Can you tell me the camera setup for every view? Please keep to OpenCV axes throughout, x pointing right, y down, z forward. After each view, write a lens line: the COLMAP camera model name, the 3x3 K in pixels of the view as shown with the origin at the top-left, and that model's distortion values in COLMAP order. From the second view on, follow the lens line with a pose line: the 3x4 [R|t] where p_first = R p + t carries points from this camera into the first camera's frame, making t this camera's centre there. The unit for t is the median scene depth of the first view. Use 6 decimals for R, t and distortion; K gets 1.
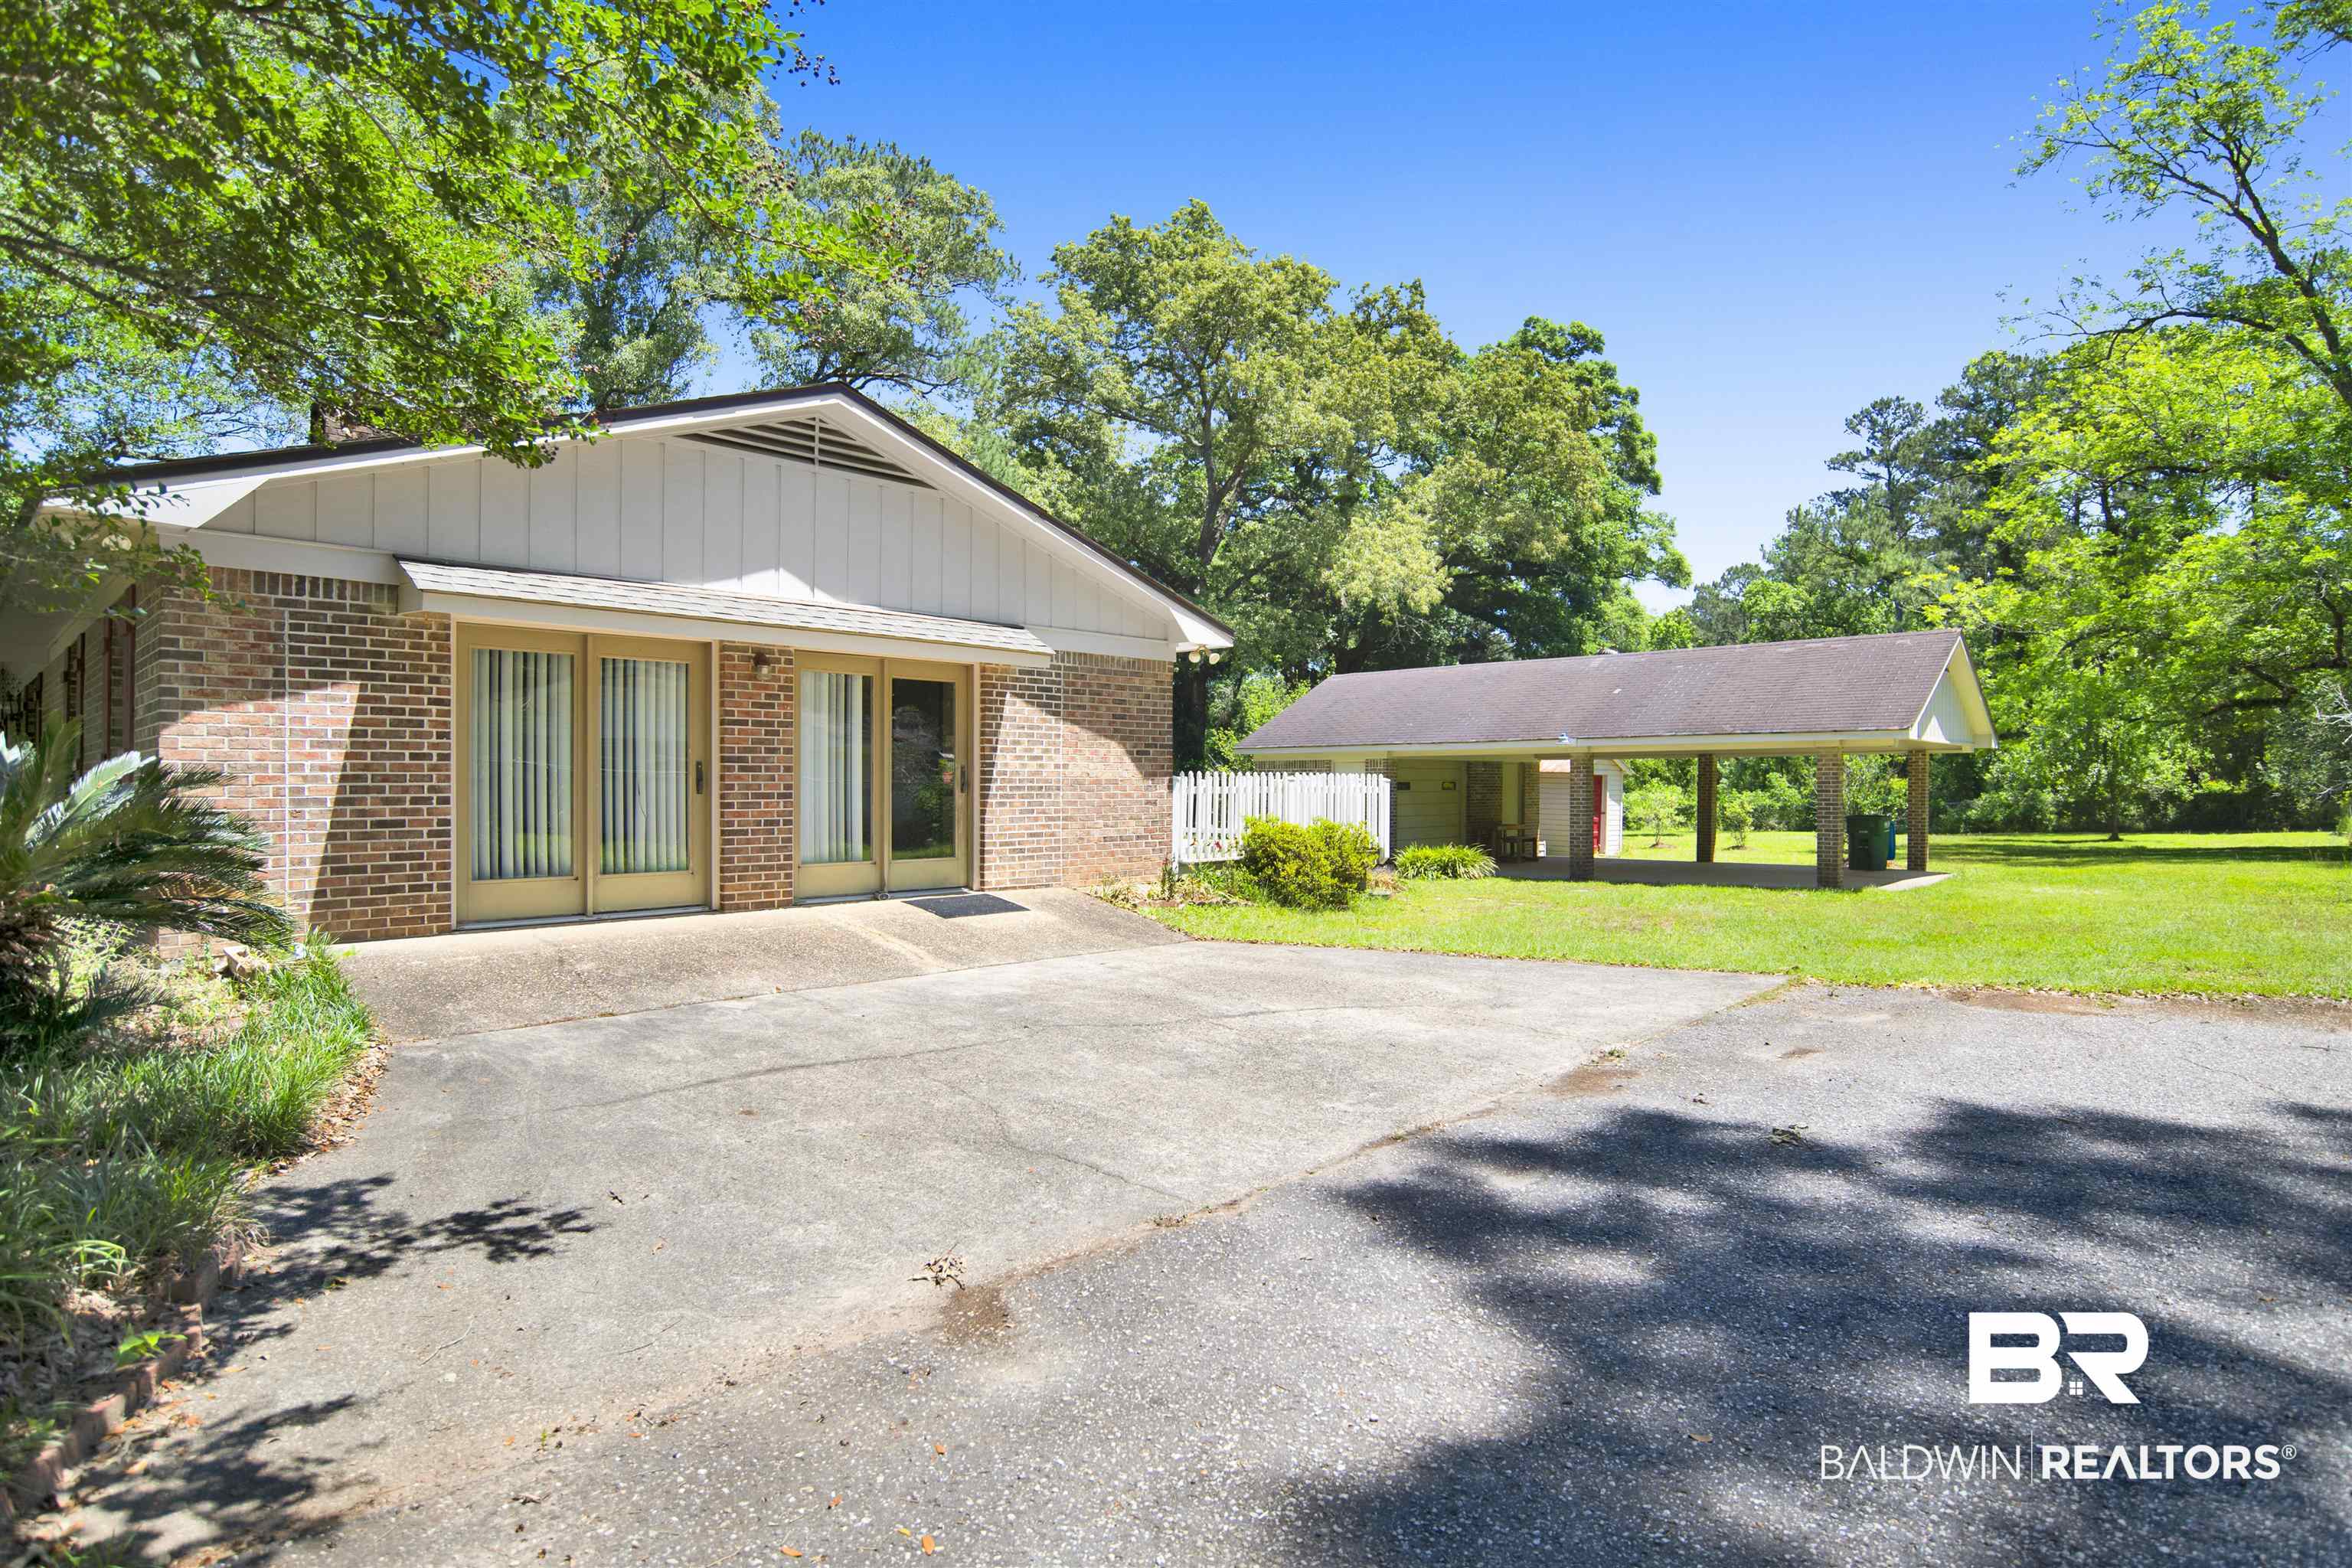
lens RADIAL K [[1244.2, 0, 1176.1], [0, 1244.2, 773.3], [0, 0, 1]] dist [-0.072525, 0.023139]
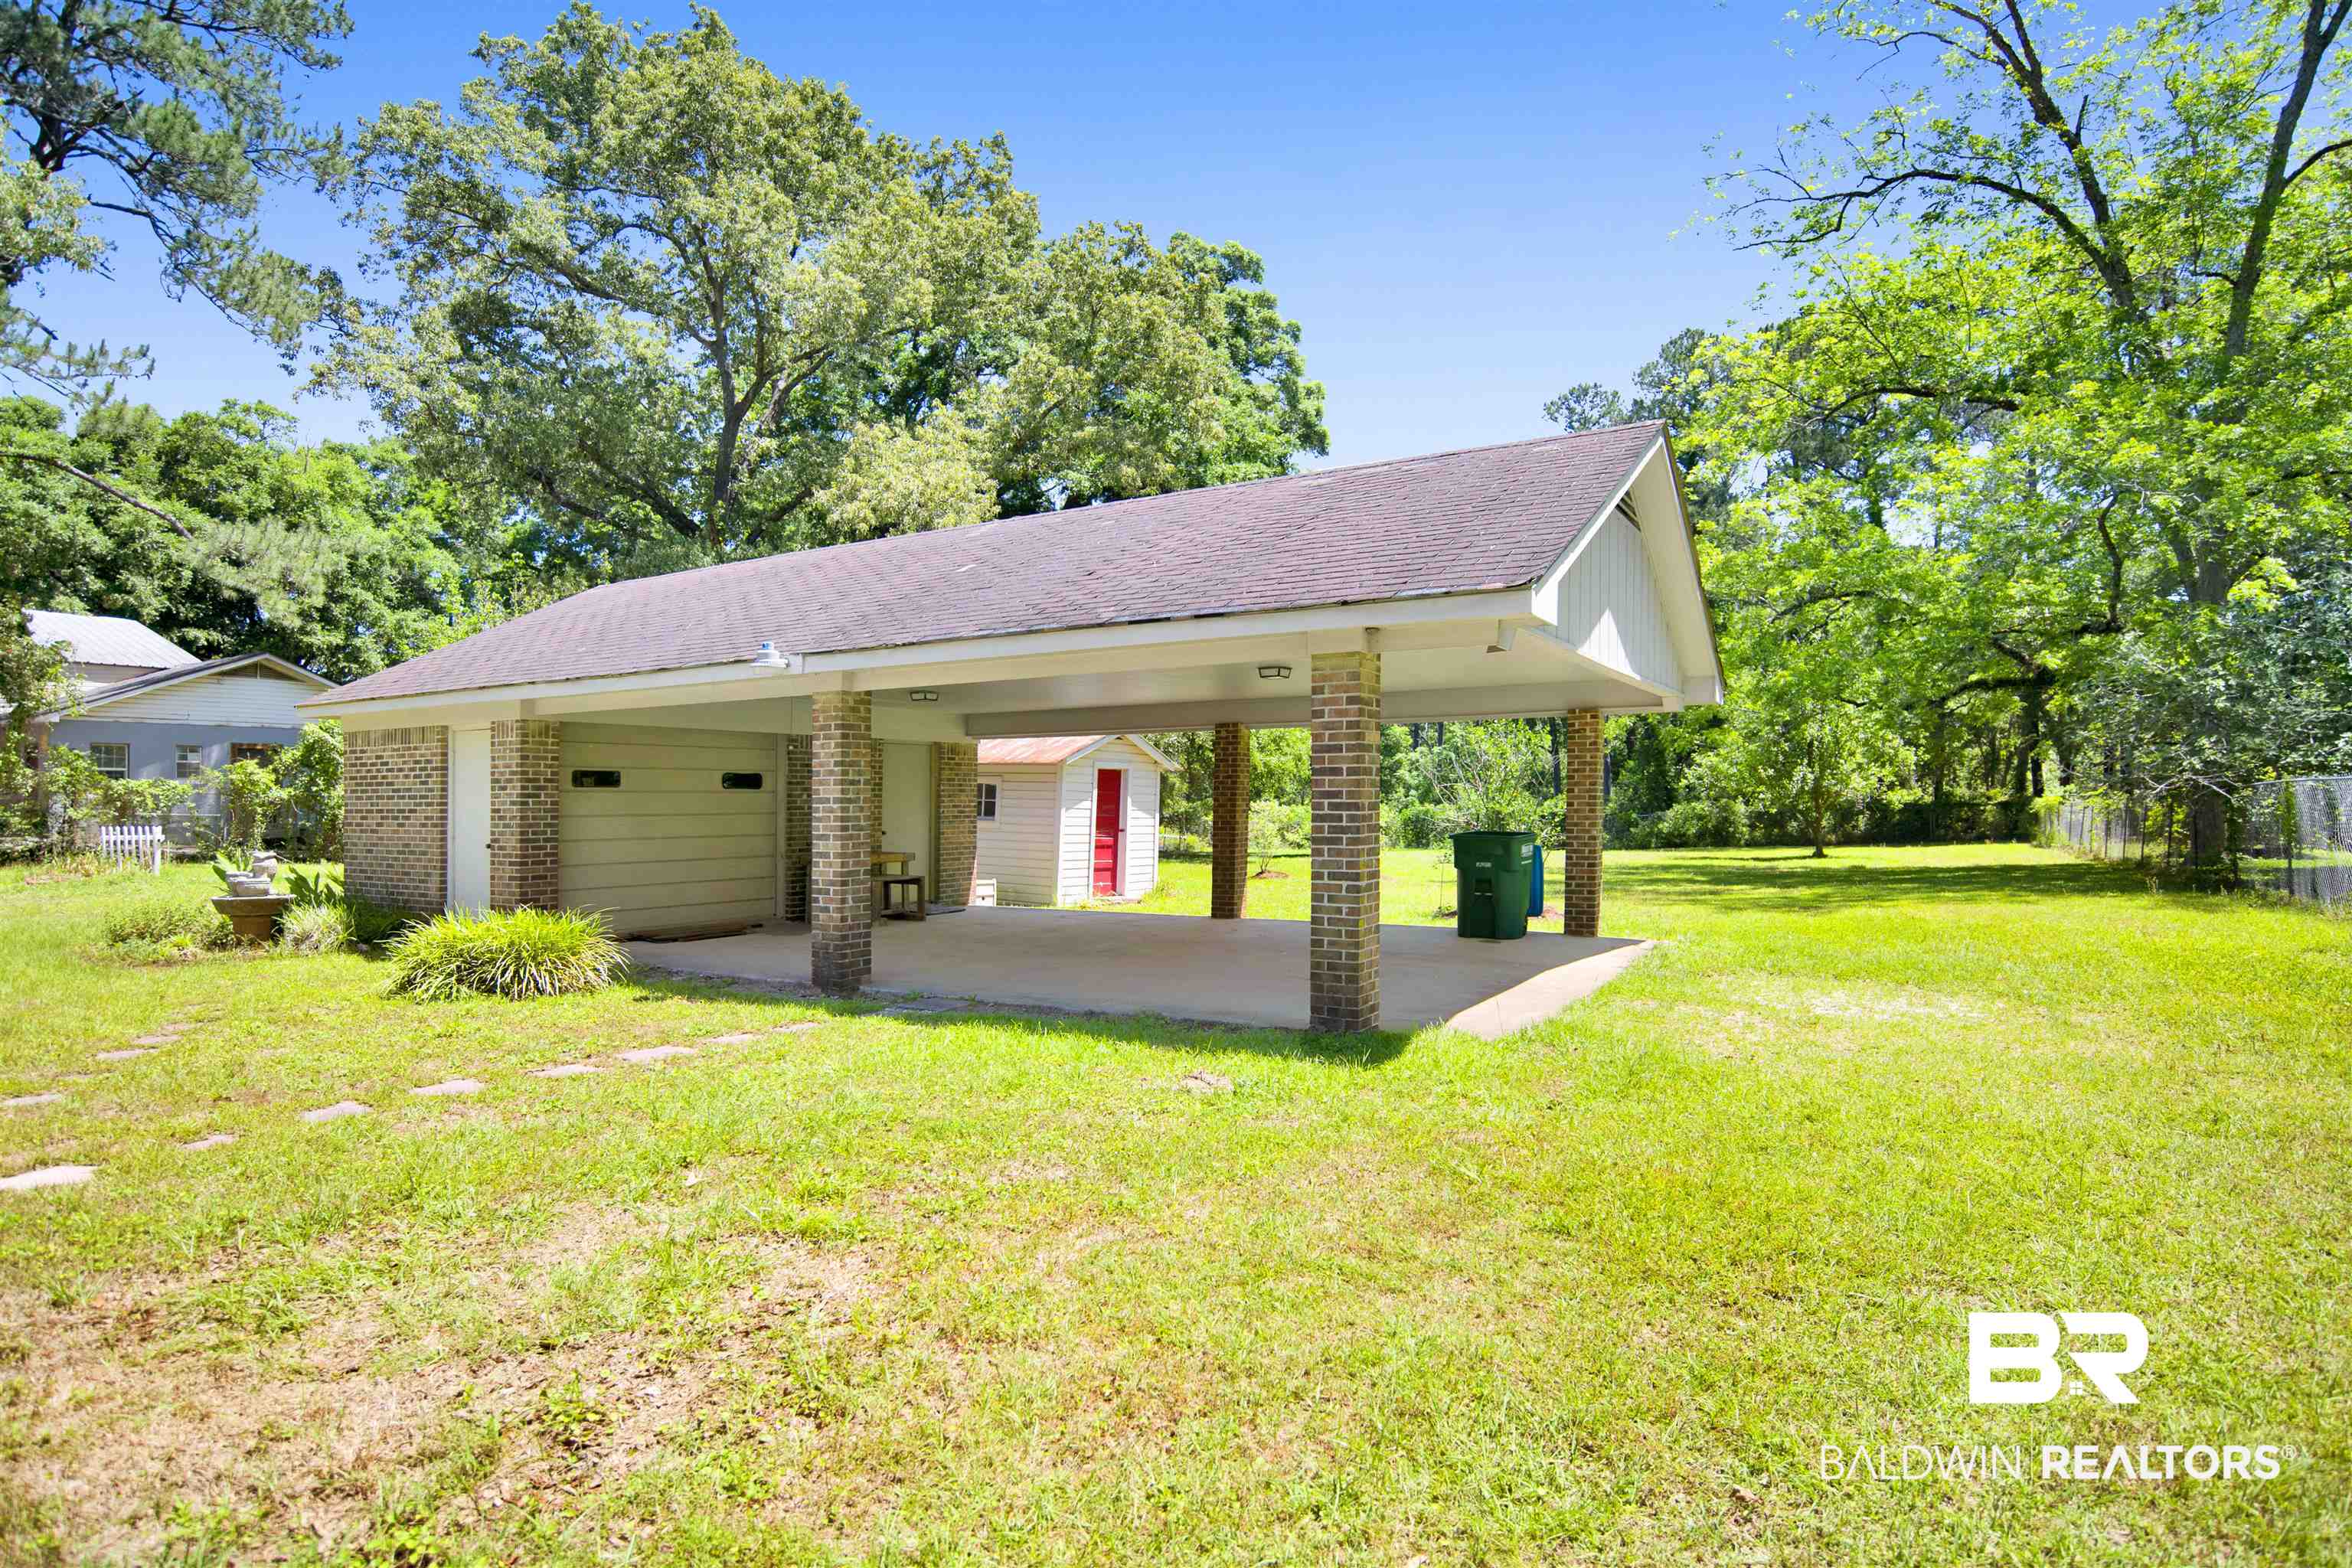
lens RADIAL K [[1239.5, 0, 1173.6], [0, 1239.5, 853.5], [0, 0, 1]] dist [-0.040008, 0.001062]
pose [[0.978982, -0.017745, 0.203174, 0.144991], [0.008037, 0.998790, 0.048509, 0.007227], [-0.203789, -0.045856, 0.977940, 0.226034]]
